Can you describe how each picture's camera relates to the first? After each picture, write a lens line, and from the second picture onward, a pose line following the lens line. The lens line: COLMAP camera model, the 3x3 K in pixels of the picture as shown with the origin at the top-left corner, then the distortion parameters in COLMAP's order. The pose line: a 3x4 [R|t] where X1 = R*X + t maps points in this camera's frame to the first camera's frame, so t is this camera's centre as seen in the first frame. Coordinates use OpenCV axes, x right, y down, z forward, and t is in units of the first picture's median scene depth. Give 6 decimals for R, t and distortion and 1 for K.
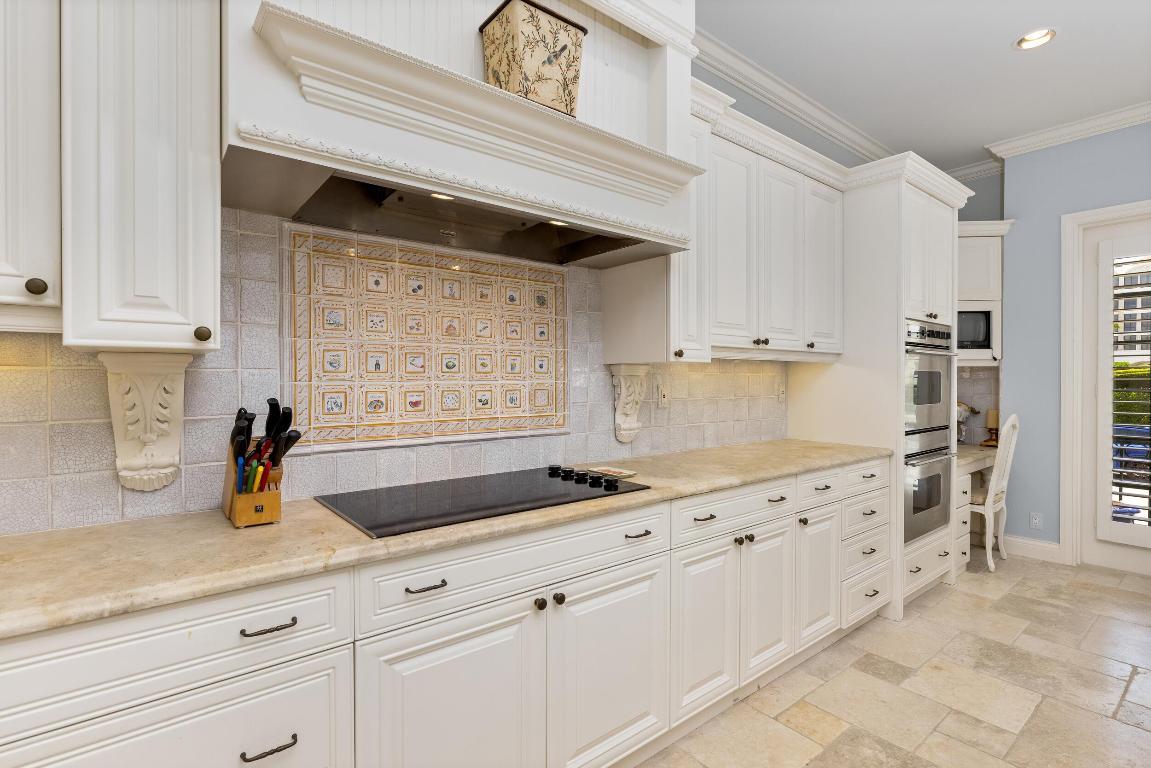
lens RADIAL K [[545.9, 0, 575.5], [0, 545.9, 384.0], [0, 0, 1]] dist [0.001027, 0.000890]
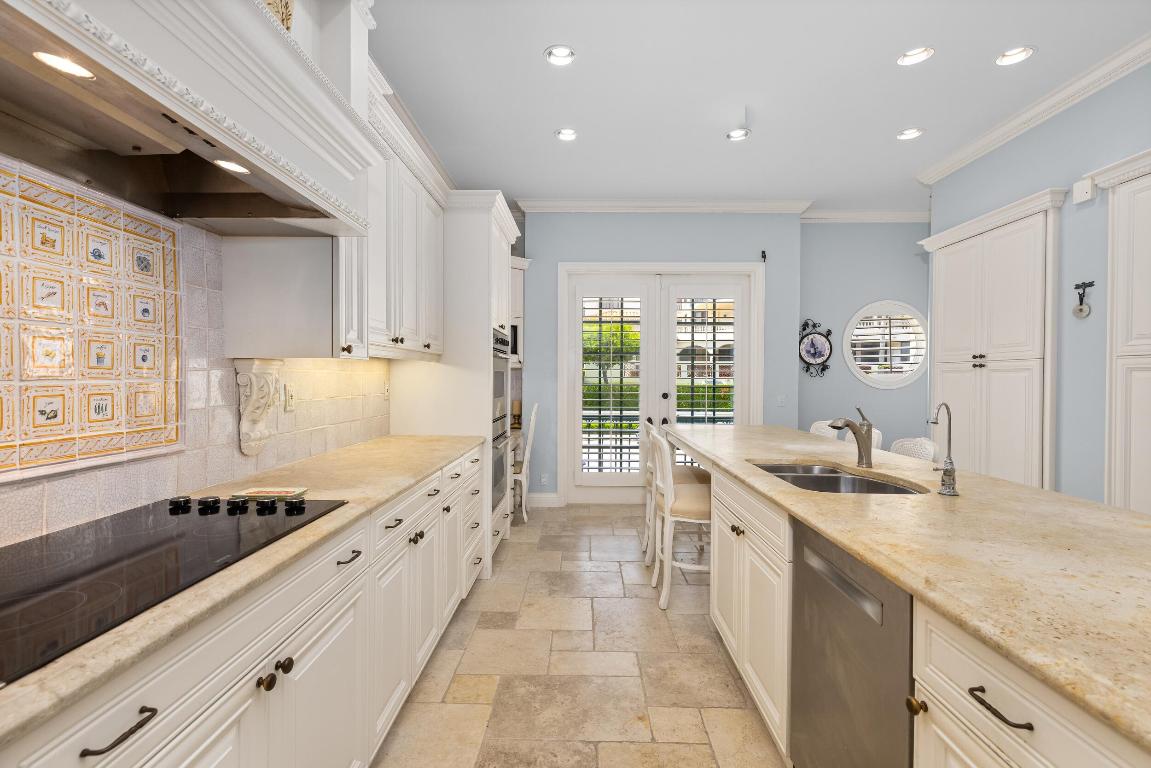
lens RADIAL K [[525.3, 0, 575.5], [0, 525.3, 384.0], [0, 0, 1]] dist [0.012599, -0.000502]
pose [[0.640487, -0.007956, 0.767928, -0.222283], [0.004328, 0.999968, 0.006751, -0.002562], [-0.767957, -0.001000, 0.640500, 0.142703]]
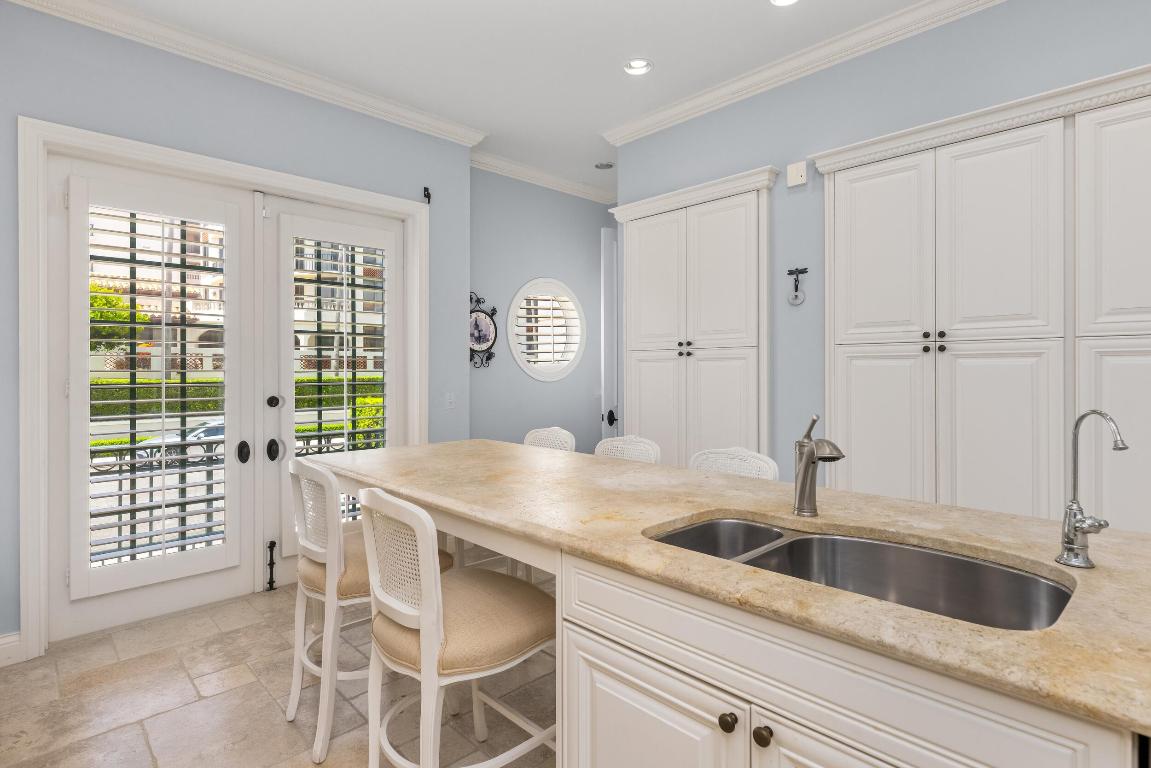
lens RADIAL K [[585.8, 0, 574.3], [0, 585.8, 366.5], [0, 0, 1]] dist [0.001299, 0.000283]
pose [[-0.086309, 0.004968, 0.996256, 0.247919], [0.013442, 0.999902, -0.003822, -0.006248], [-0.996178, 0.013062, -0.086367, 0.682973]]
